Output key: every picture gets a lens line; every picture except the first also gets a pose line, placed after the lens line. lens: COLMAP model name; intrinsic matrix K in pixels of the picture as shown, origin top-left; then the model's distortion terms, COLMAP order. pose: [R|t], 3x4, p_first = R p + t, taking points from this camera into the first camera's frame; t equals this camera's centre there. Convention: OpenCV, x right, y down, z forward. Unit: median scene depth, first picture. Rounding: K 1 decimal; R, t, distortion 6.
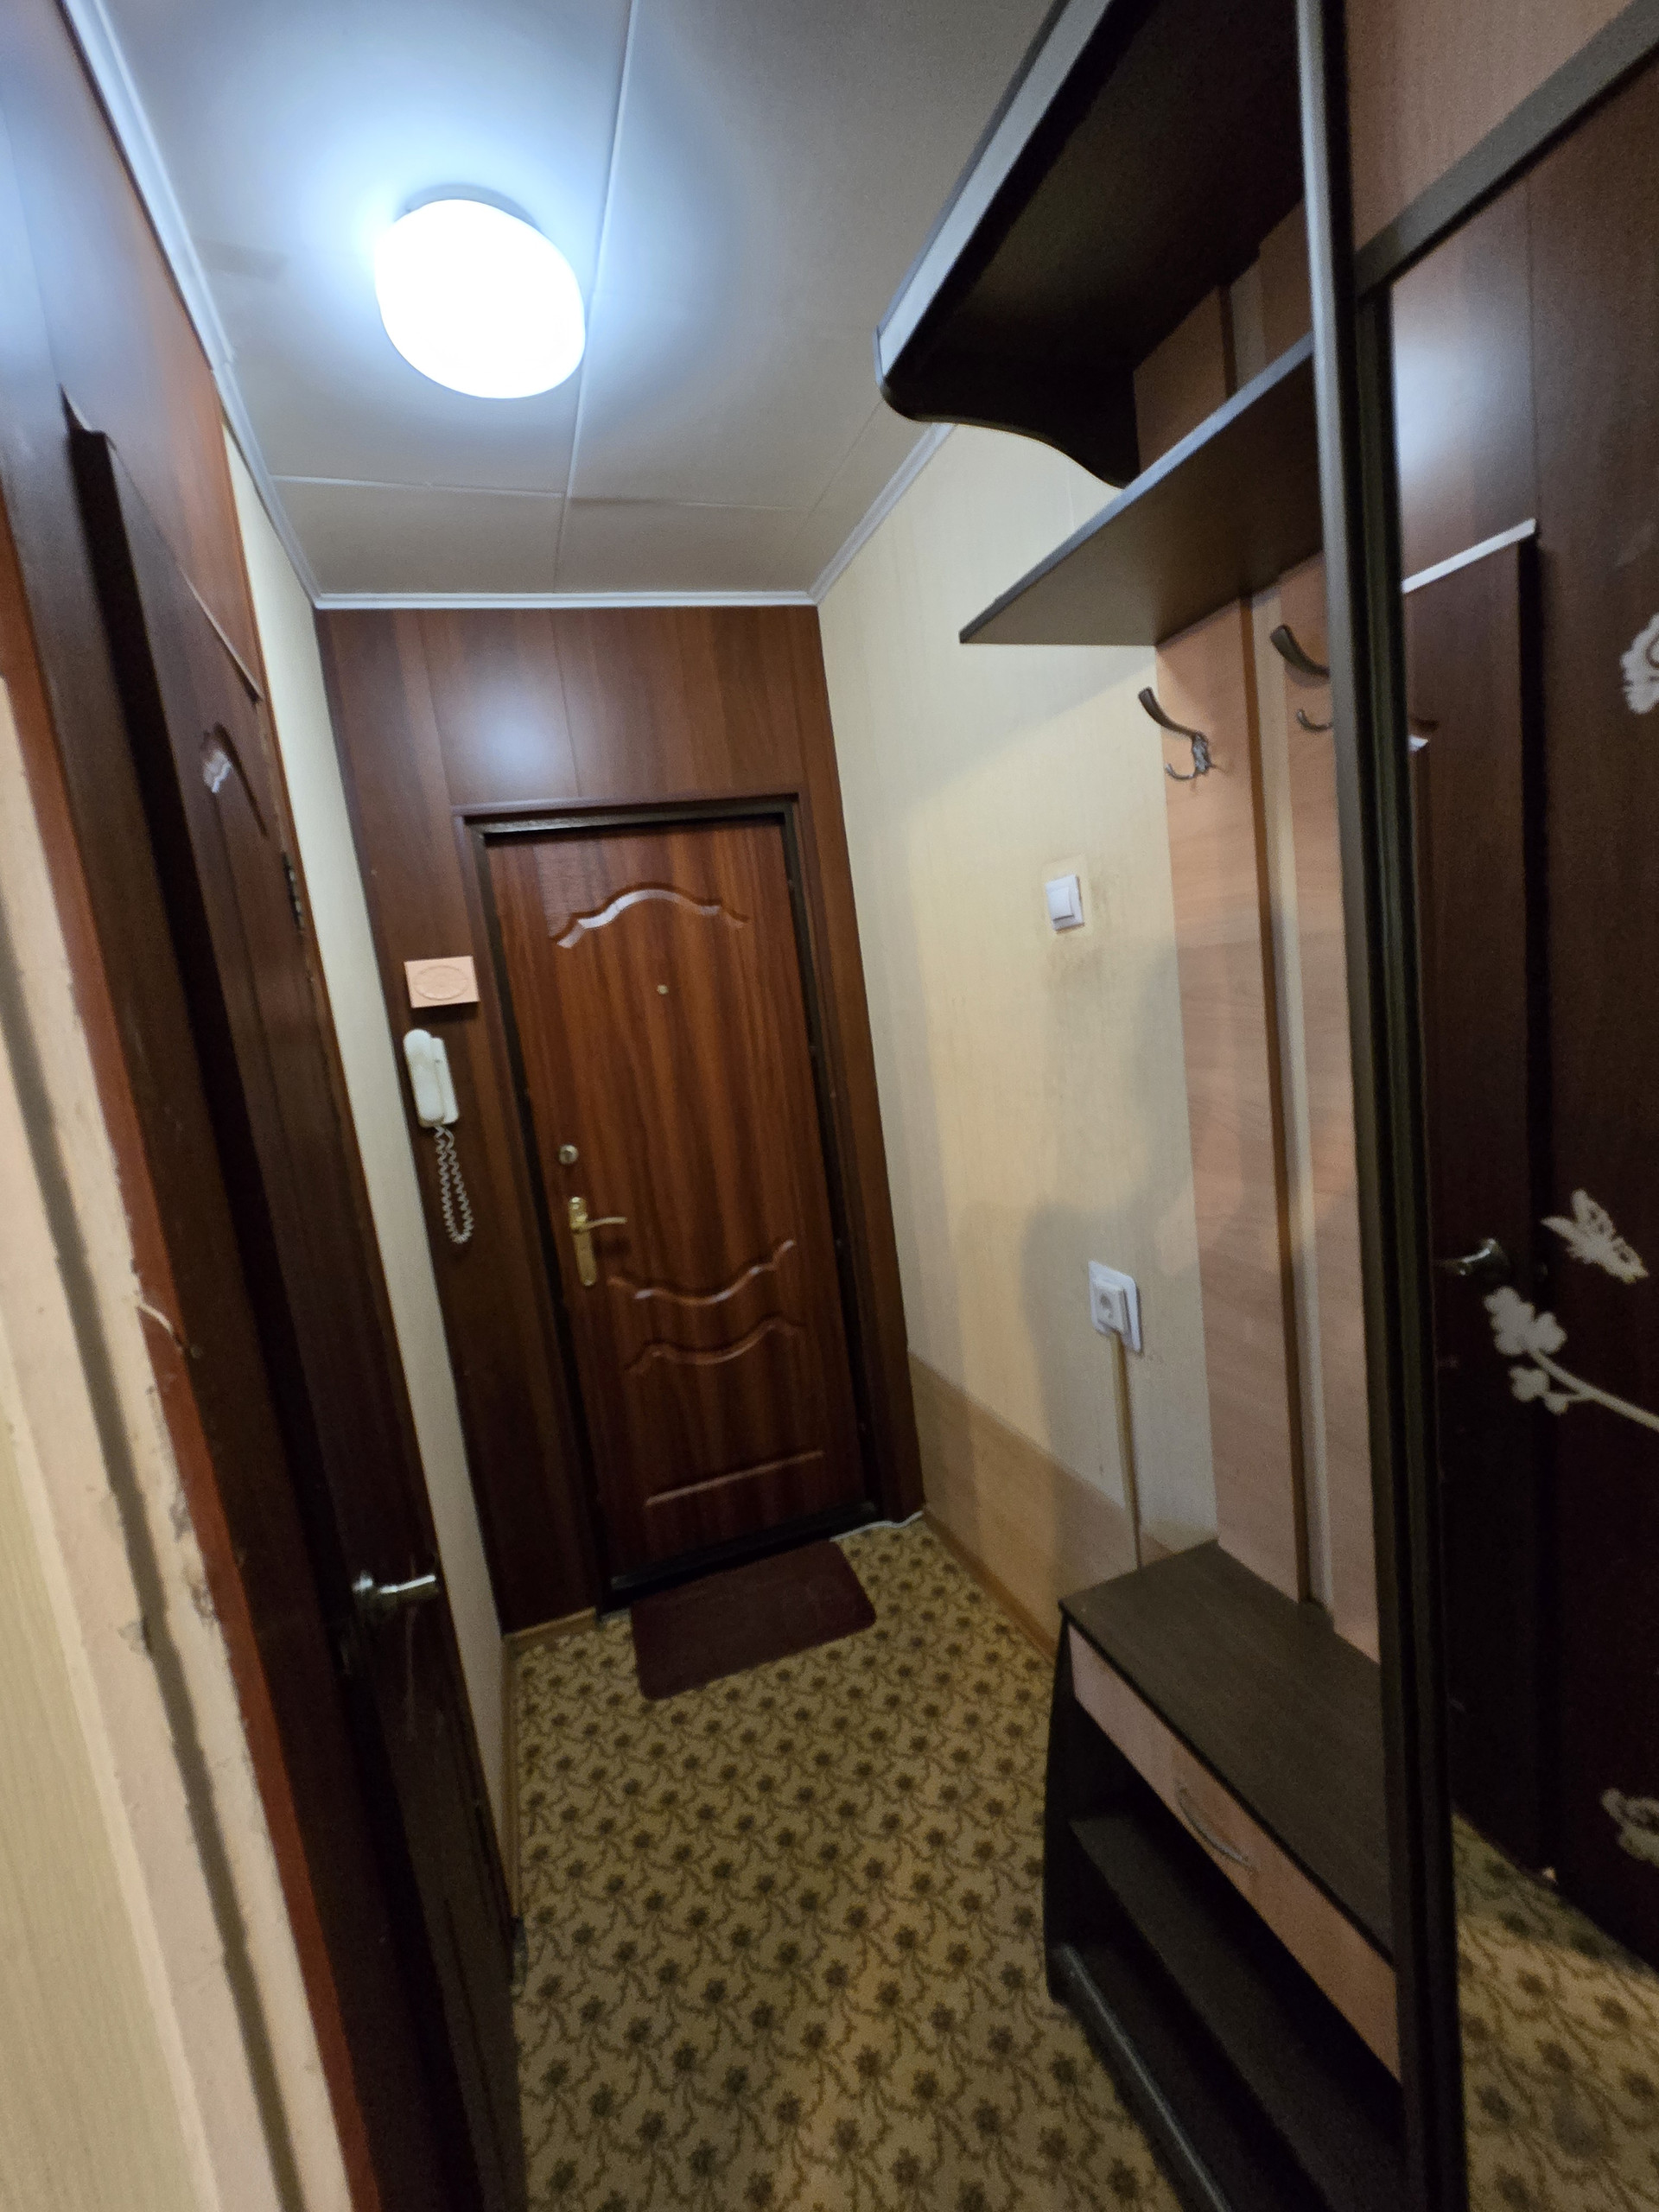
lens RADIAL K [[900.8, 0, 824.0], [0, 900.8, 1103.6], [0, 0, 1]] dist [-0.006331, -0.000573]
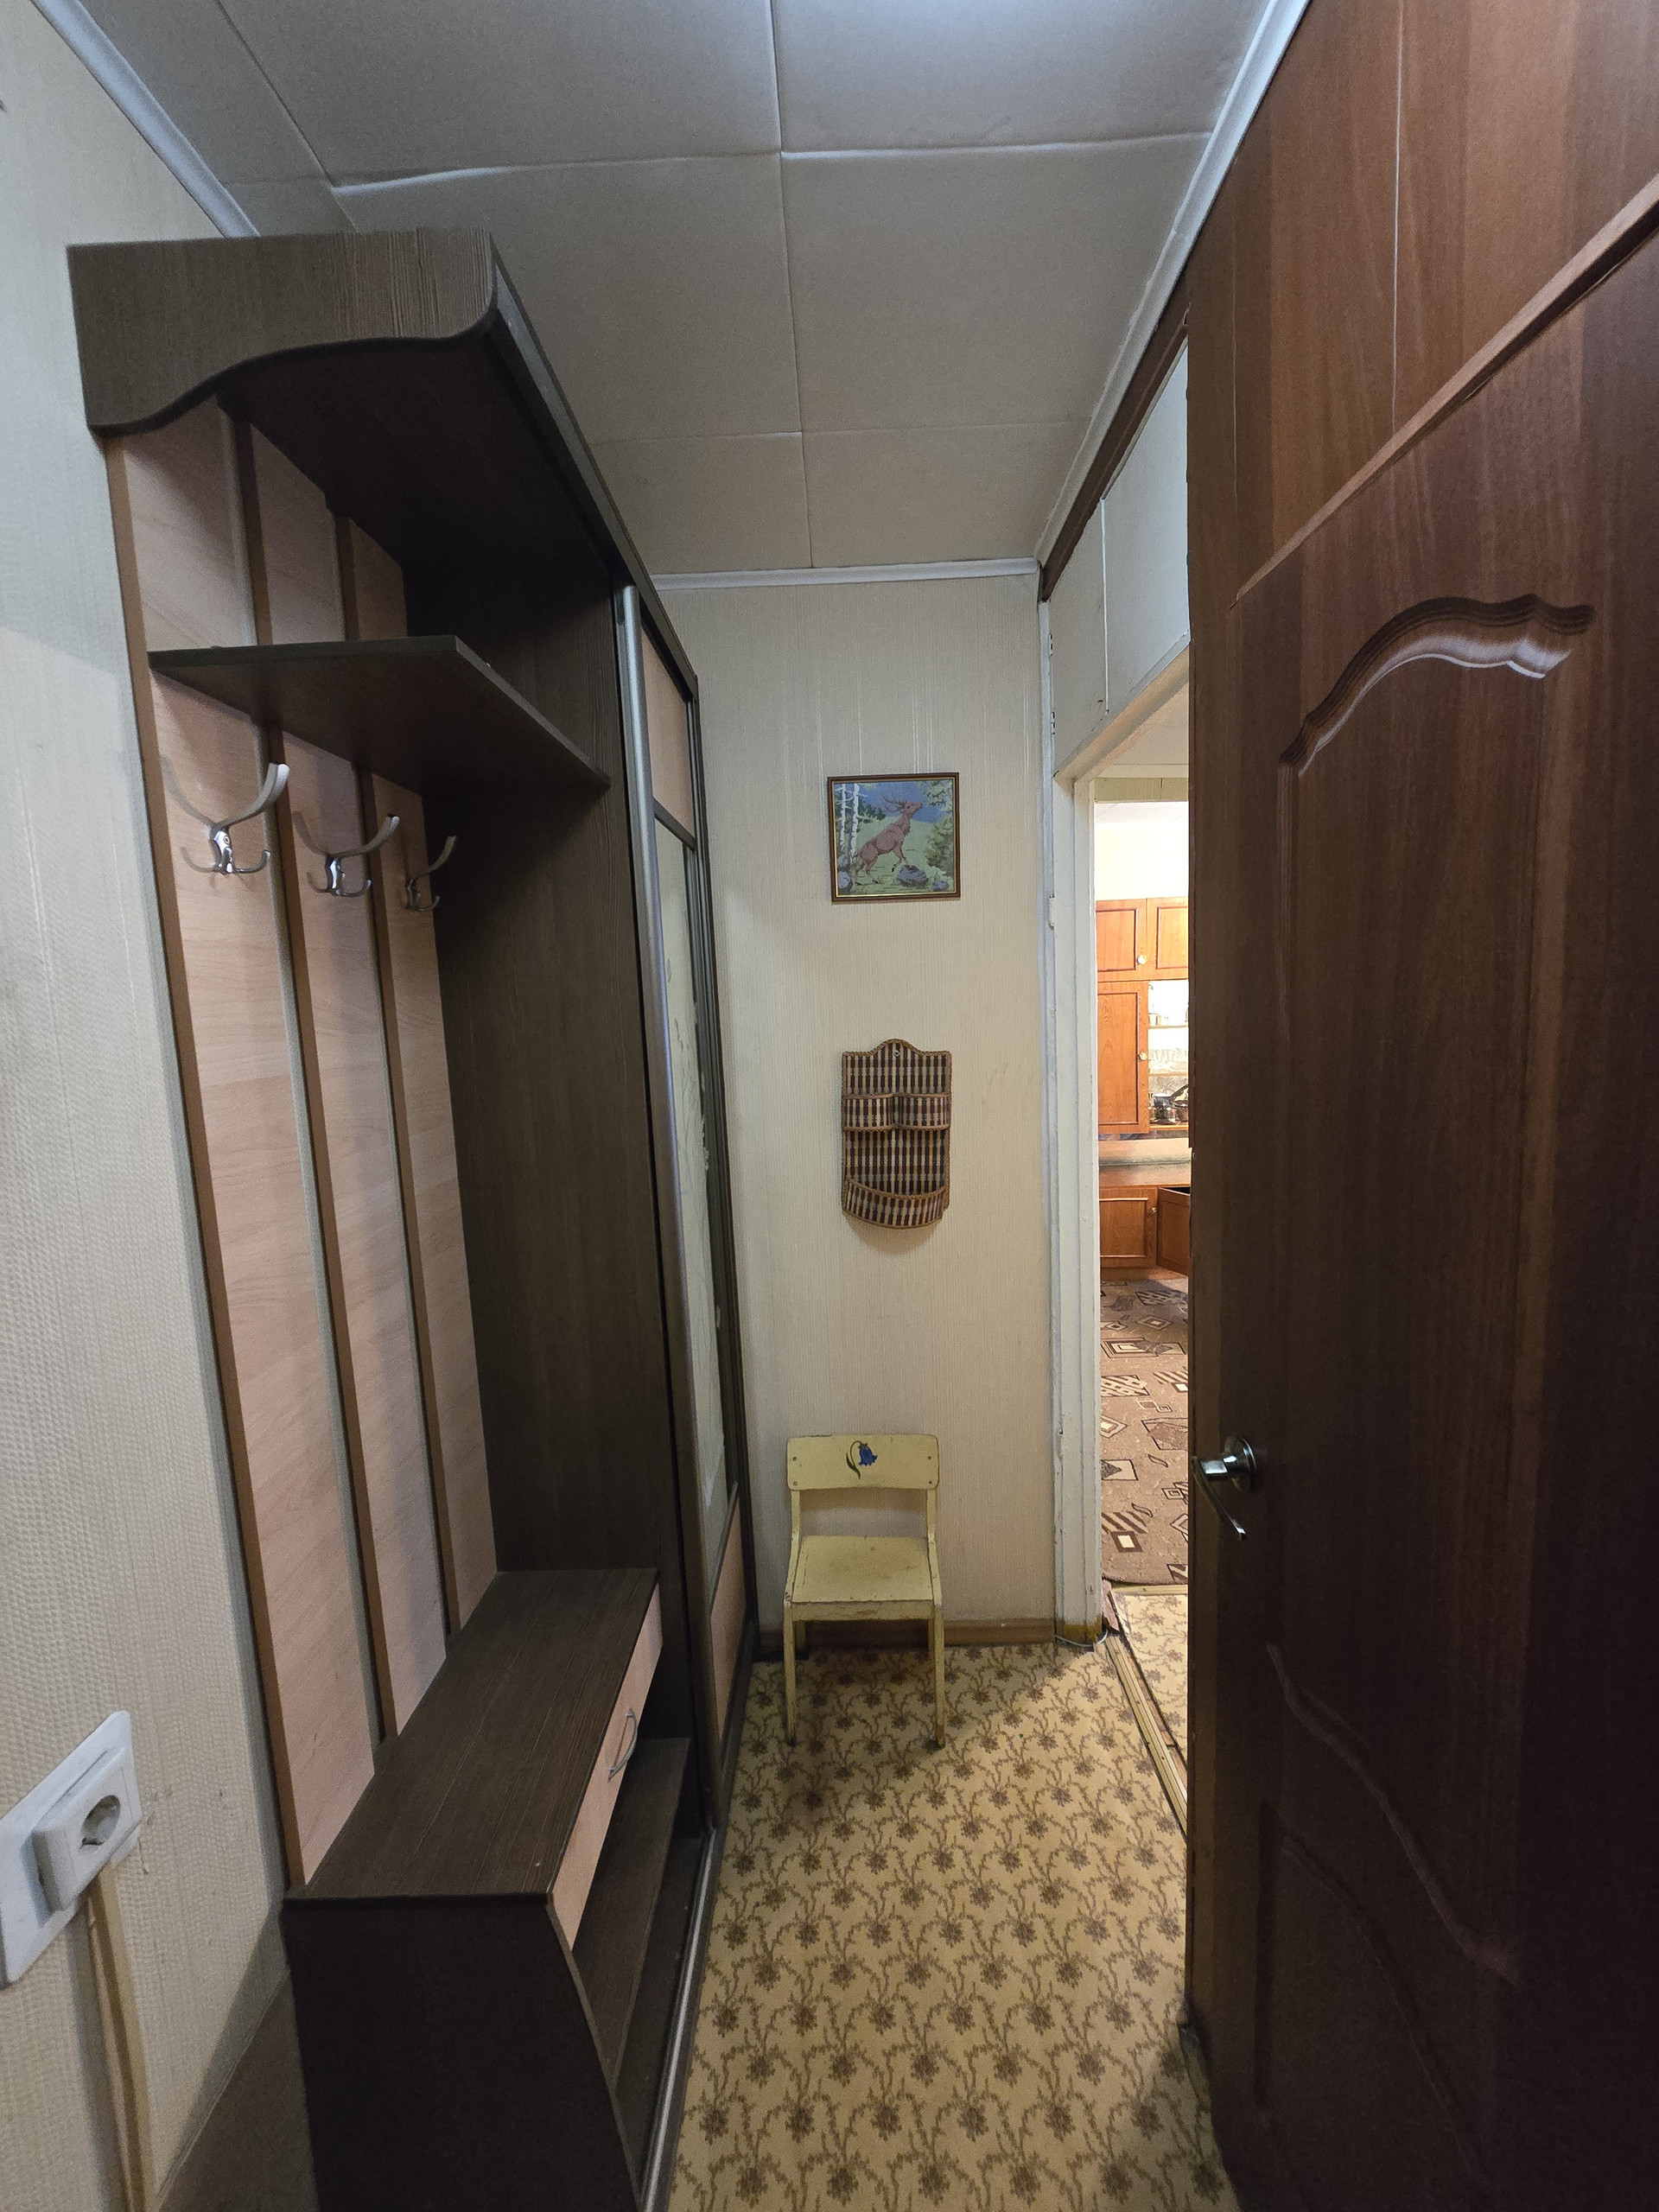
lens RADIAL K [[900.8, 0, 829.1], [0, 900.8, 1100.4], [0, 0, 1]] dist [-0.006331, -0.000573]
pose [[-0.923837, 0.113949, 0.365433, -0.369396], [0.193854, 0.962463, 0.189961, -0.220456], [-0.330070, 0.246334, -0.911248, 1.640233]]
